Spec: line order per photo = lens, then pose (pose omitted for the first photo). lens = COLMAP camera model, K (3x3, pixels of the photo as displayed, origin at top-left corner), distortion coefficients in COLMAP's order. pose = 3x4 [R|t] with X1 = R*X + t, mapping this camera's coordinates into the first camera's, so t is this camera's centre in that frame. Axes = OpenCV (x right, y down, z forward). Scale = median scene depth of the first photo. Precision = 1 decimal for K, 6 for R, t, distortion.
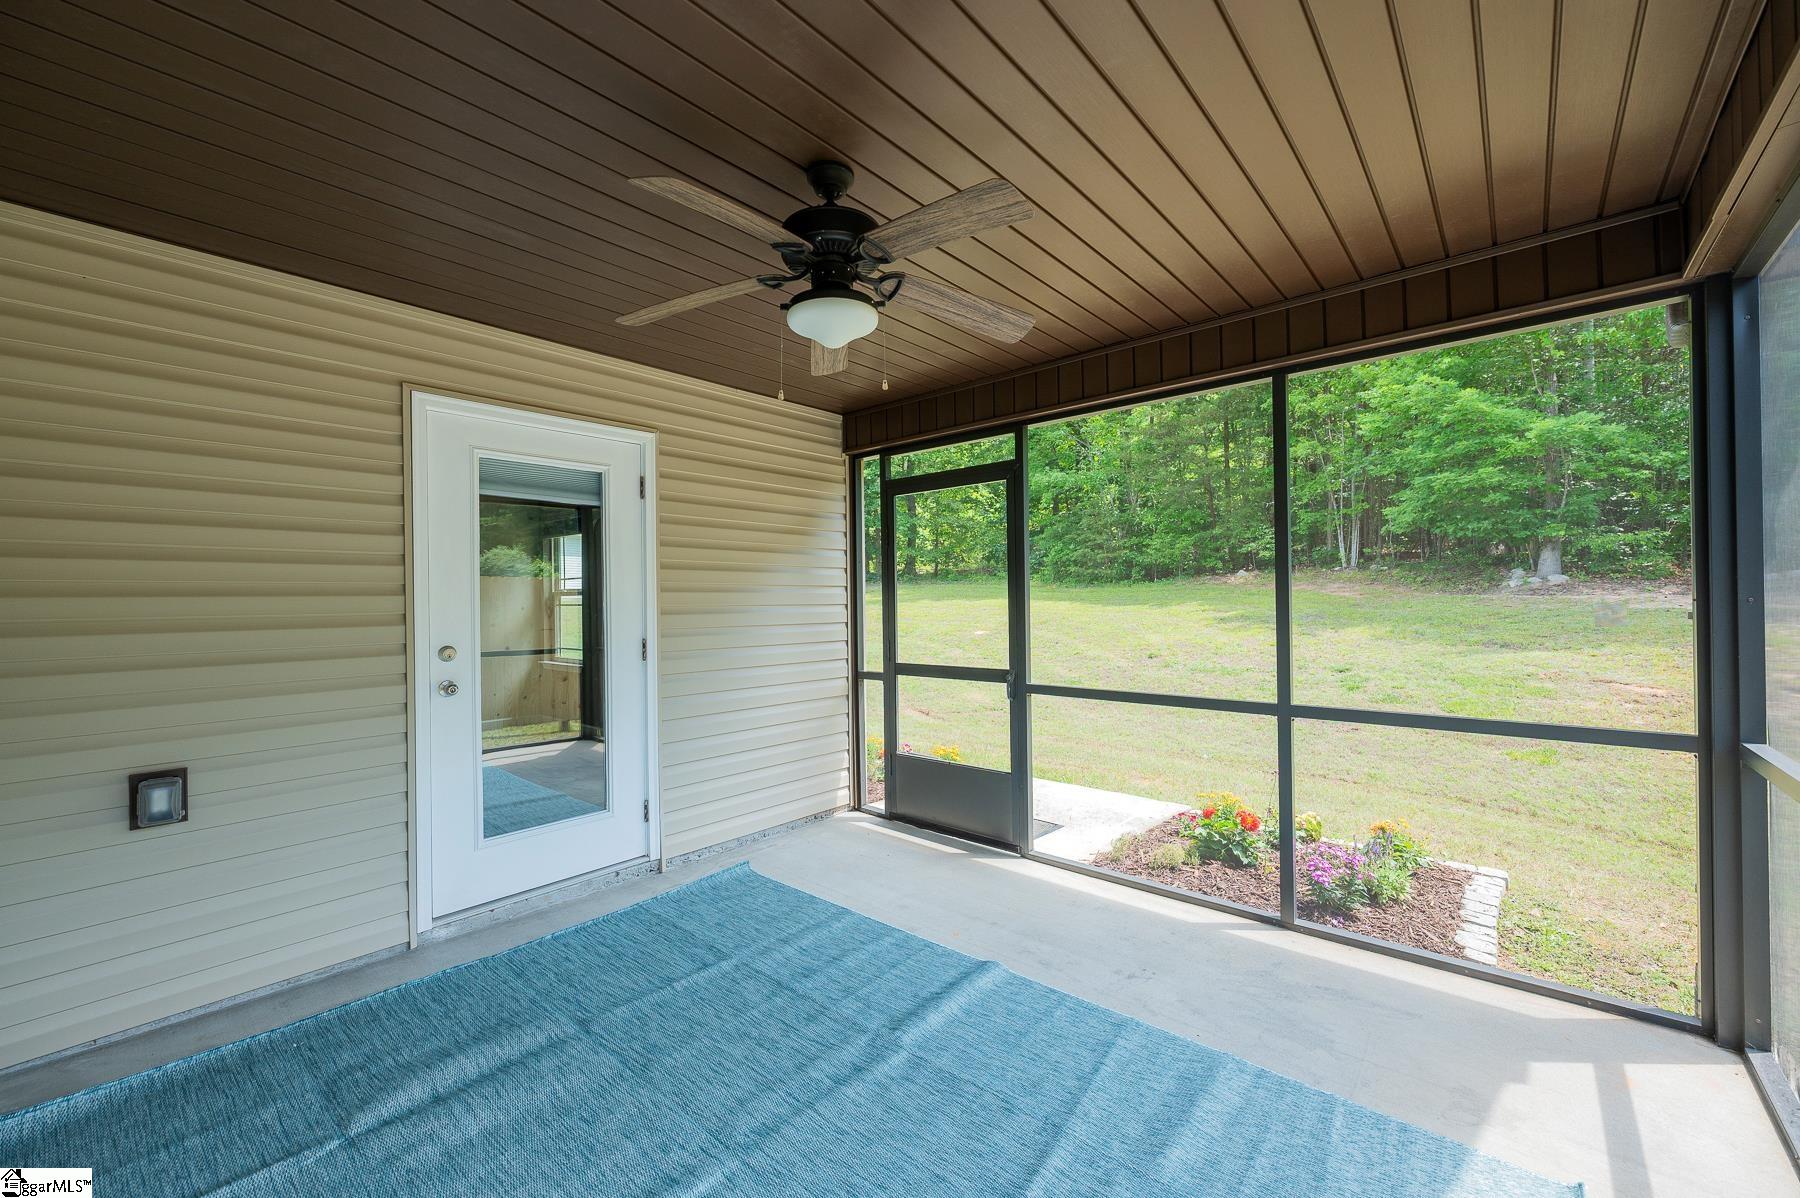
lens RADIAL K [[717.9, 0, 895.3], [0, 717.9, 597.6], [0, 0, 1]] dist [0.002832, -0.000045]
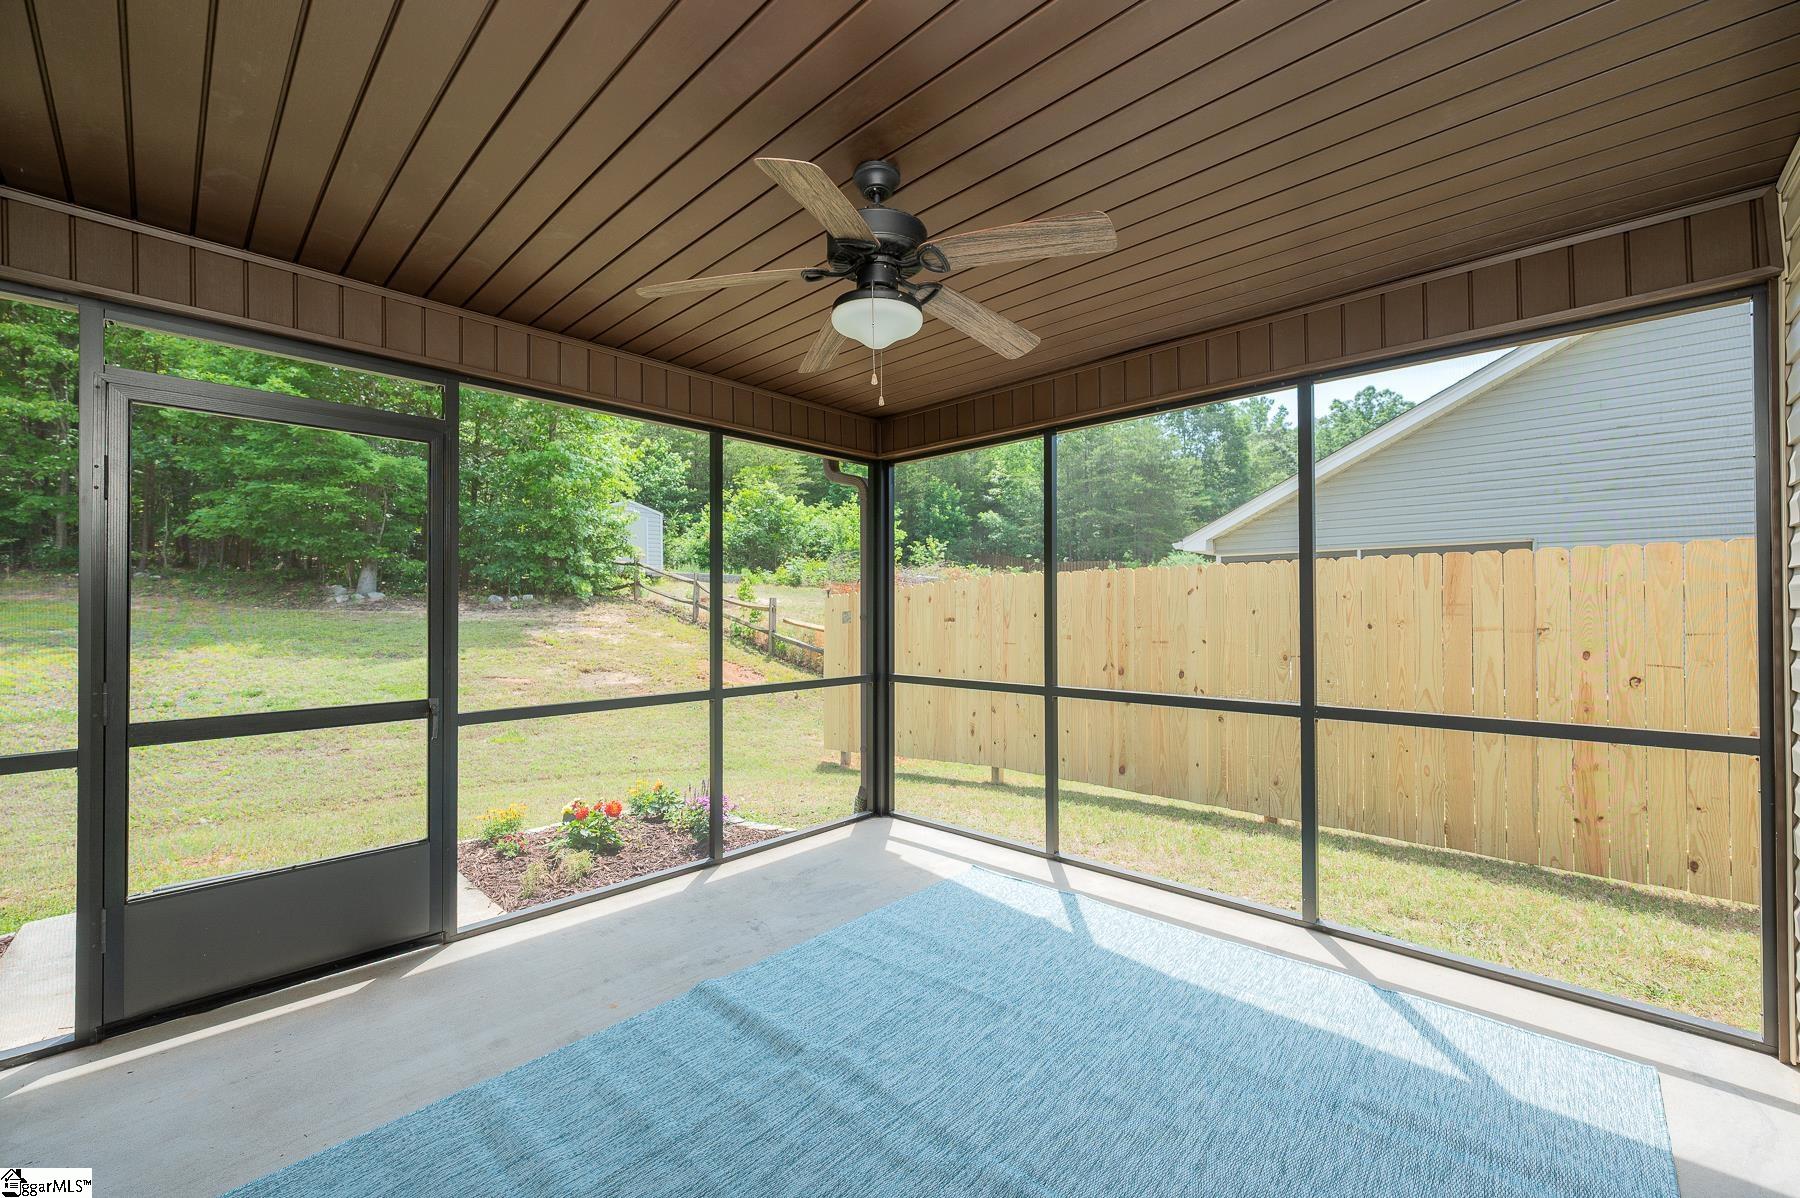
lens RADIAL K [[717.9, 0, 889.5], [0, 717.9, 602.2], [0, 0, 1]] dist [0.002832, -0.000045]
pose [[0.042409, 0.021382, 0.998872, -0.601716], [-0.004031, 0.999766, -0.021230, 0.014658], [-0.999092, -0.003126, 0.042485, 0.525050]]
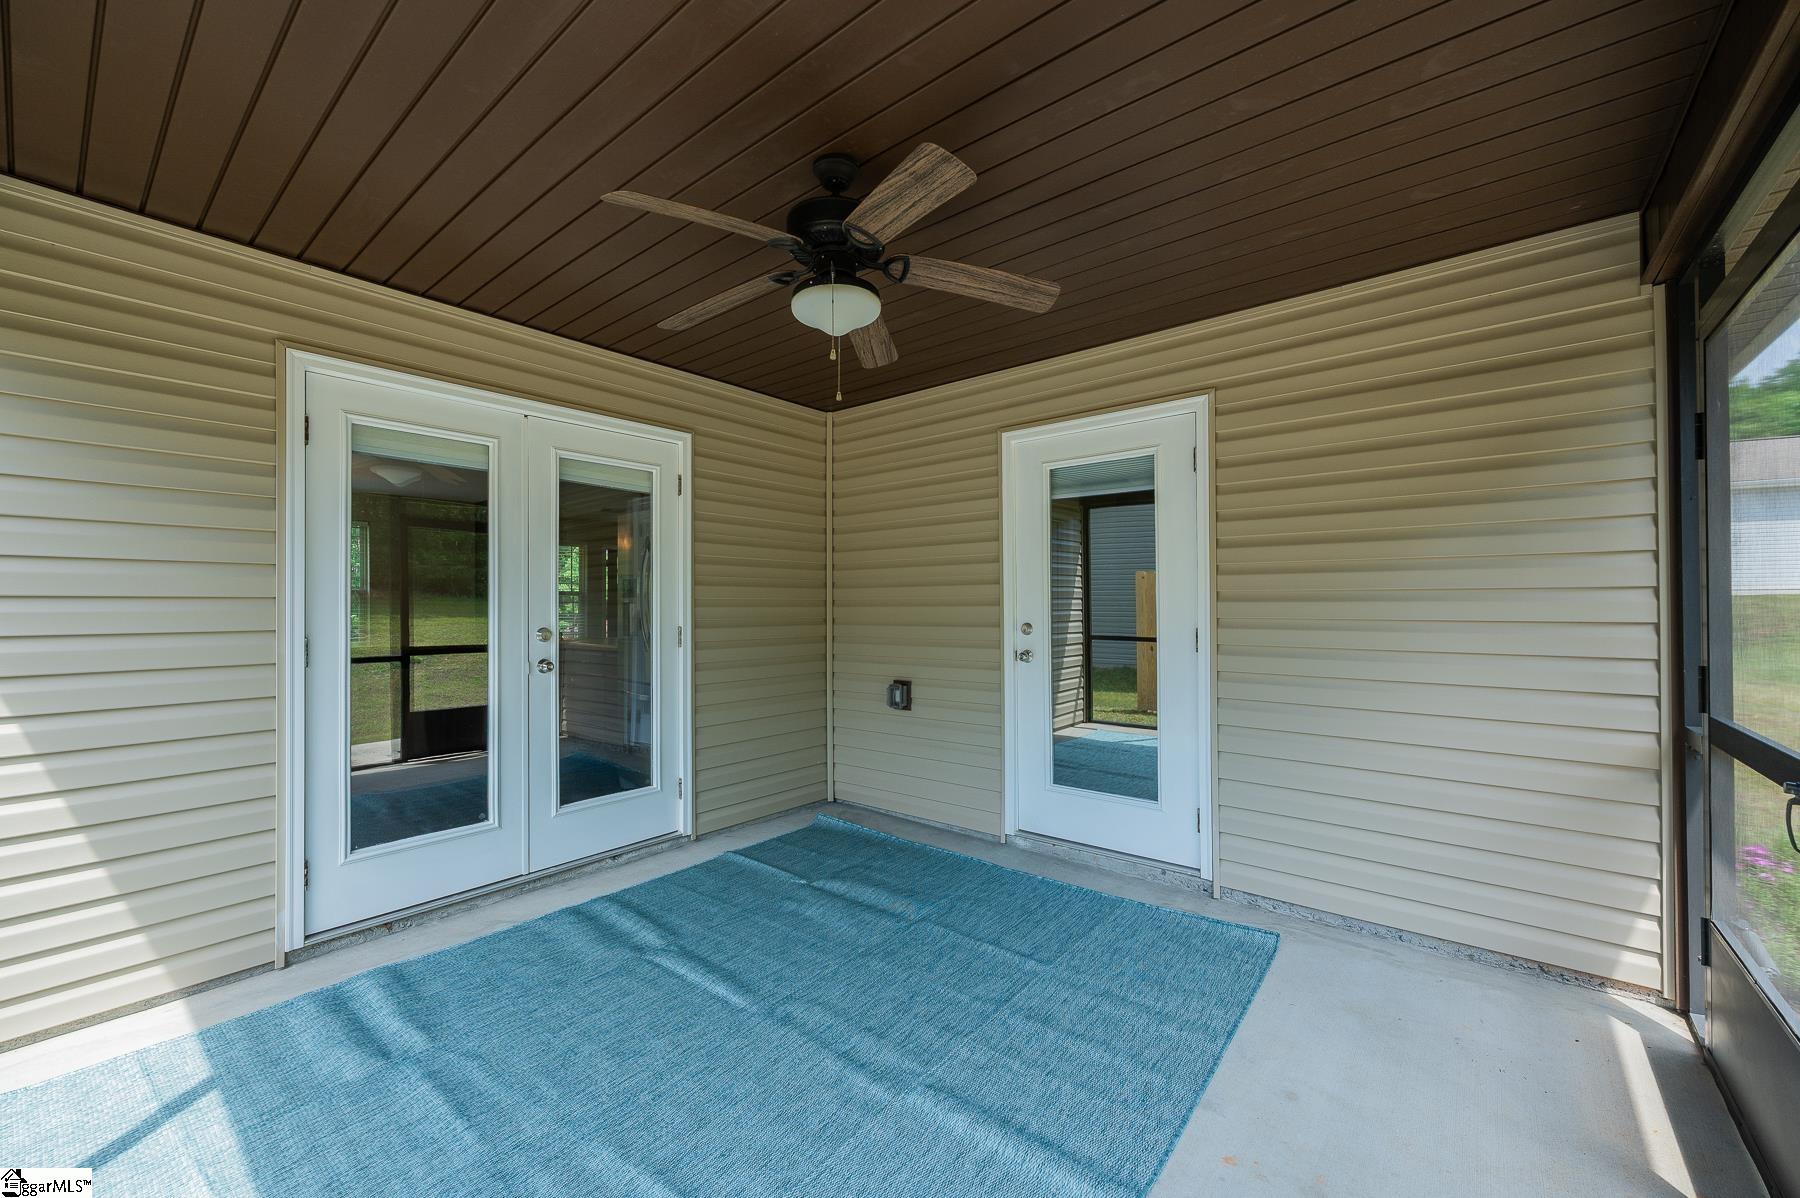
lens RADIAL K [[717.9, 0, 893.6], [0, 717.9, 596.4], [0, 0, 1]] dist [0.002832, -0.000045]
pose [[0.023634, 0.000084, -0.999721, 0.528393], [0.010426, 0.999946, 0.000331, 0.013645], [0.999666, -0.010431, 0.023632, 0.589849]]
